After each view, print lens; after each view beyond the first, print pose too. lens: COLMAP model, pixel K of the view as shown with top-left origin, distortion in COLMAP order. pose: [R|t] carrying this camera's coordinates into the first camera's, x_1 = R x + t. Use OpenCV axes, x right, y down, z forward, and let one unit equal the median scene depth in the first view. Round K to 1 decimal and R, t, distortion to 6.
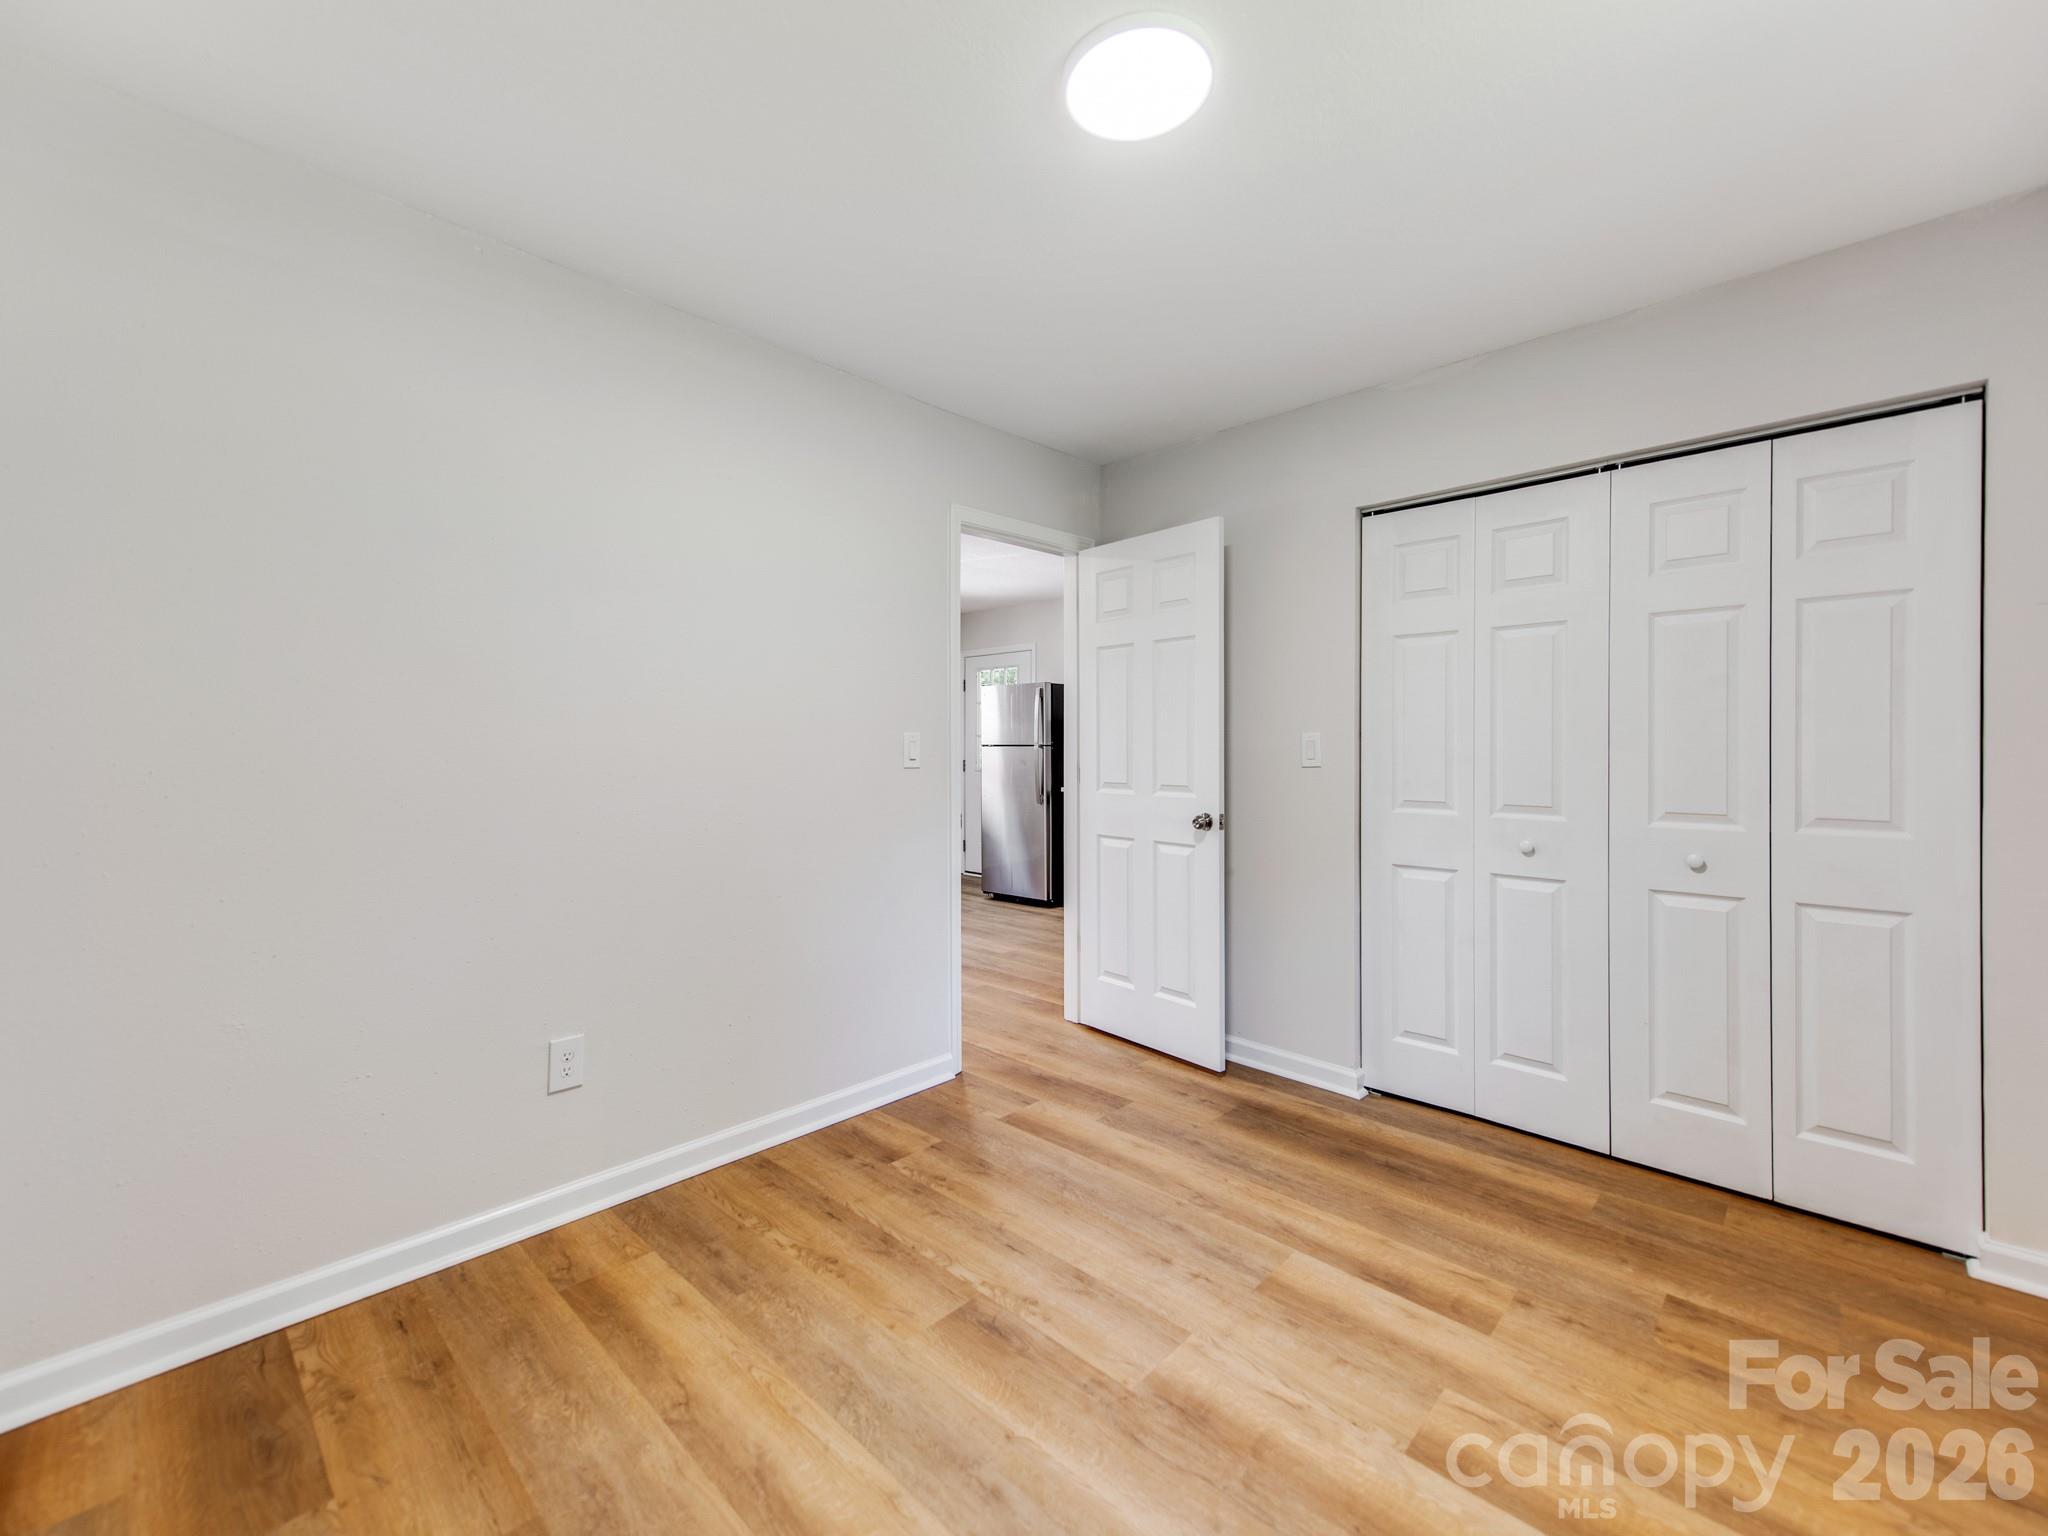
lens RADIAL K [[825.4, 0, 1022.3], [0, 825.4, 751.4], [0, 0, 1]] dist [0.022104, -0.000233]
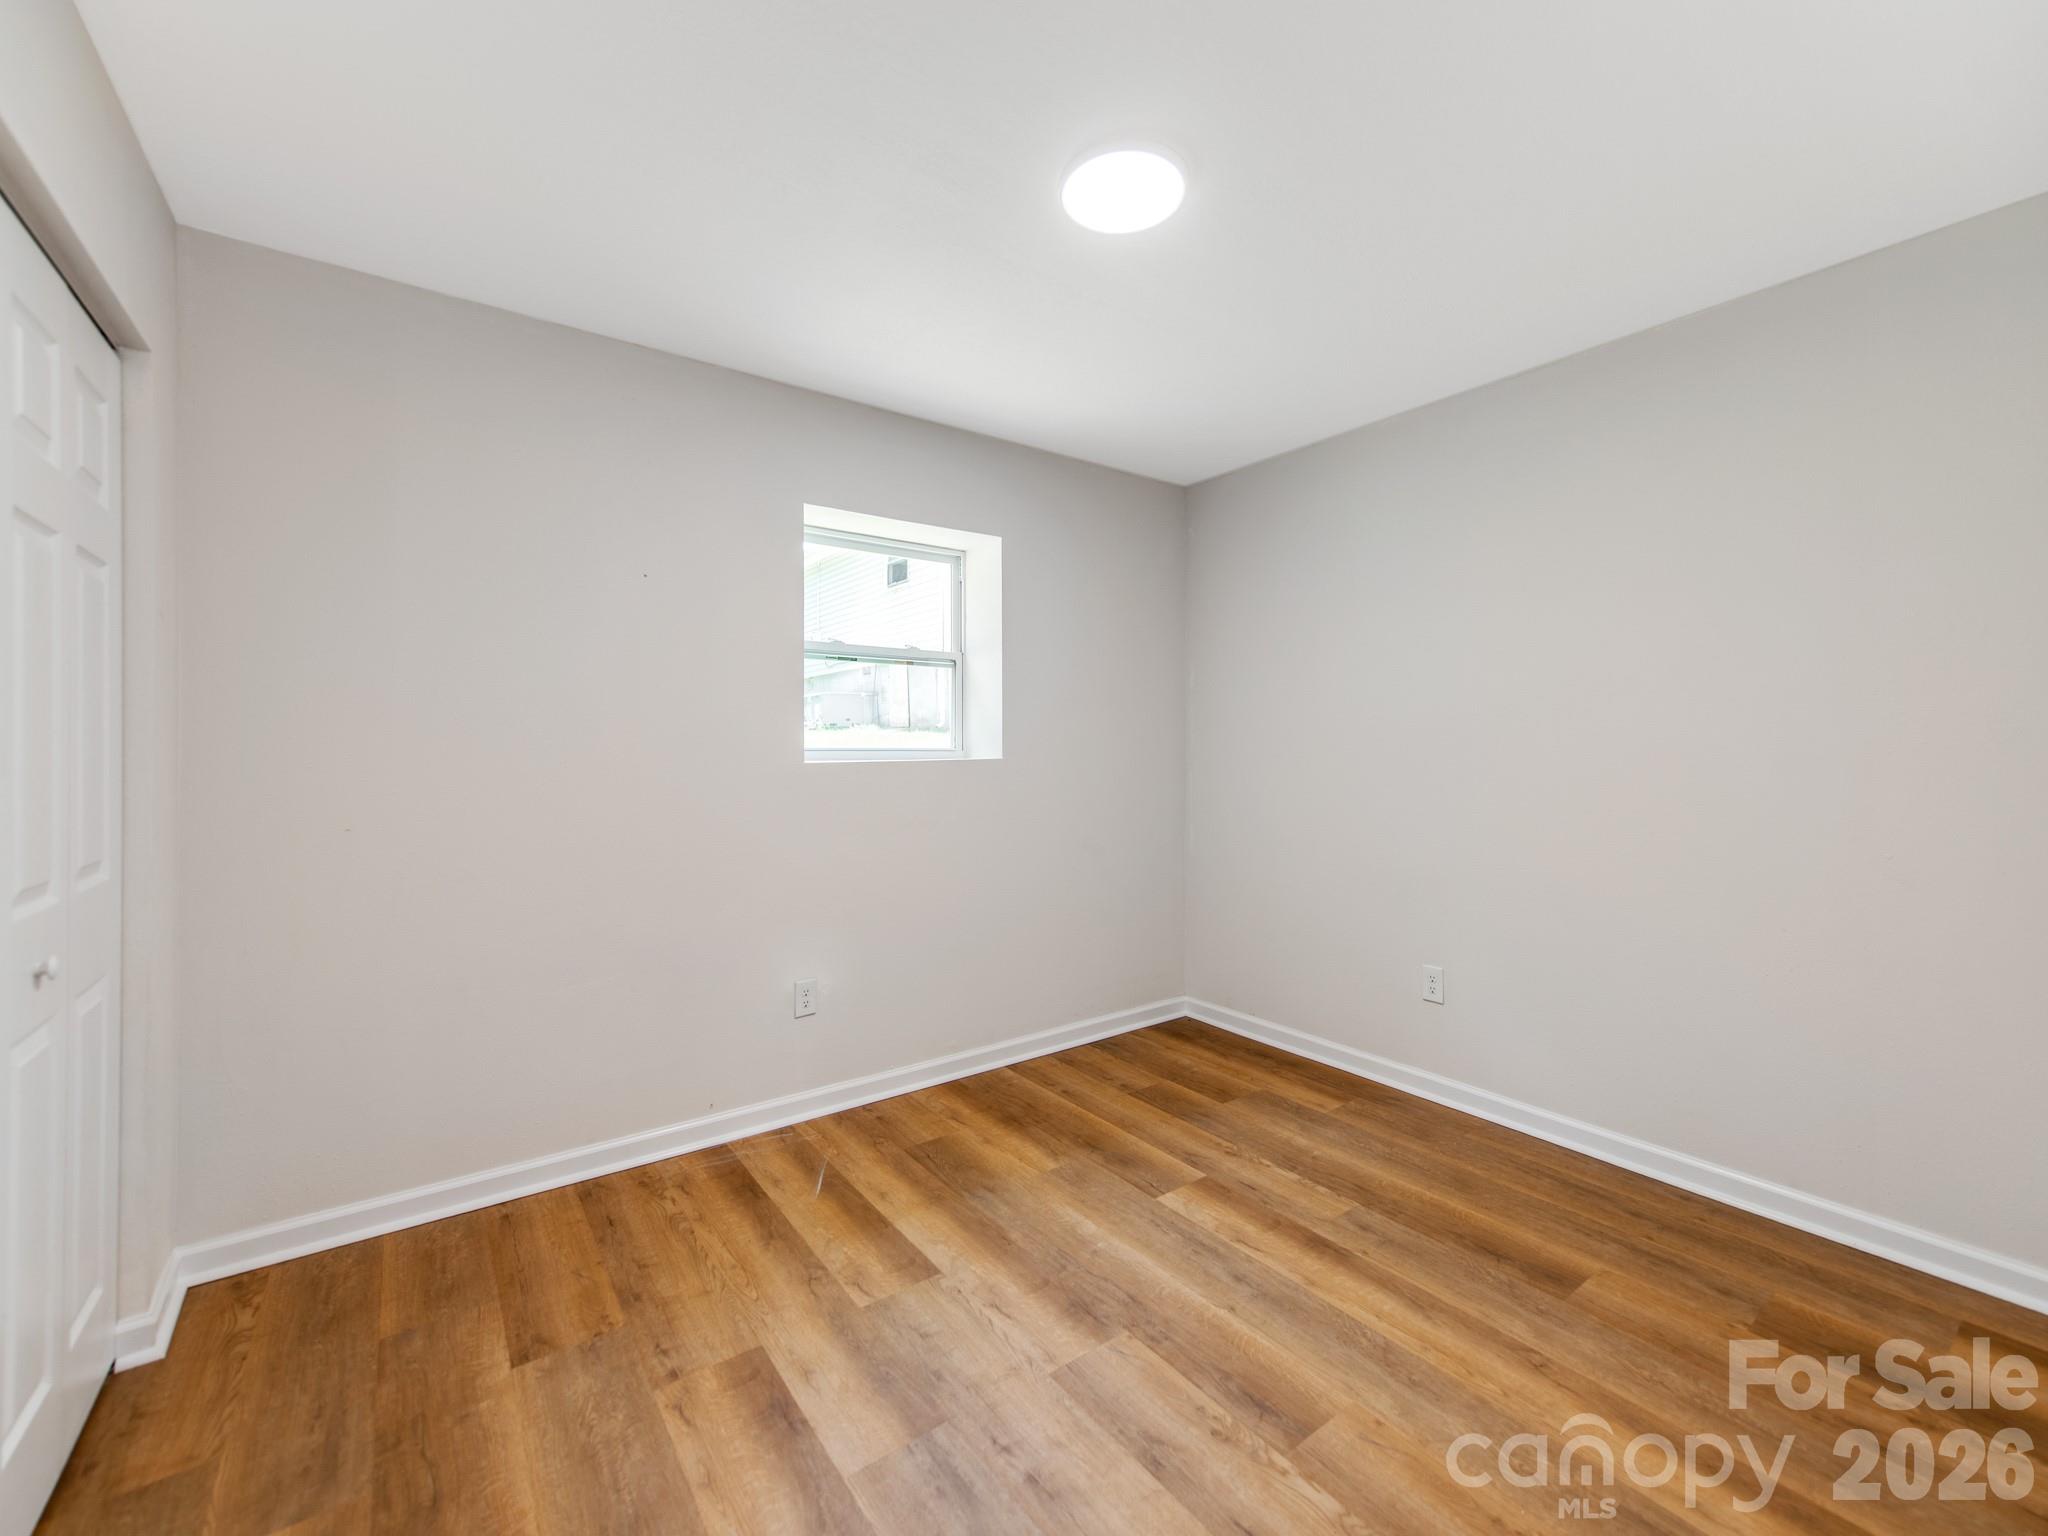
lens RADIAL K [[825.4, 0, 1022.3], [0, 825.4, 751.4], [0, 0, 1]] dist [0.022104, -0.000233]
pose [[-0.981242, 0.001527, 0.192776, 0.043768], [0.002934, 0.999971, 0.007012, -0.038534], [-0.192760, 0.007446, -0.981218, 1.958856]]
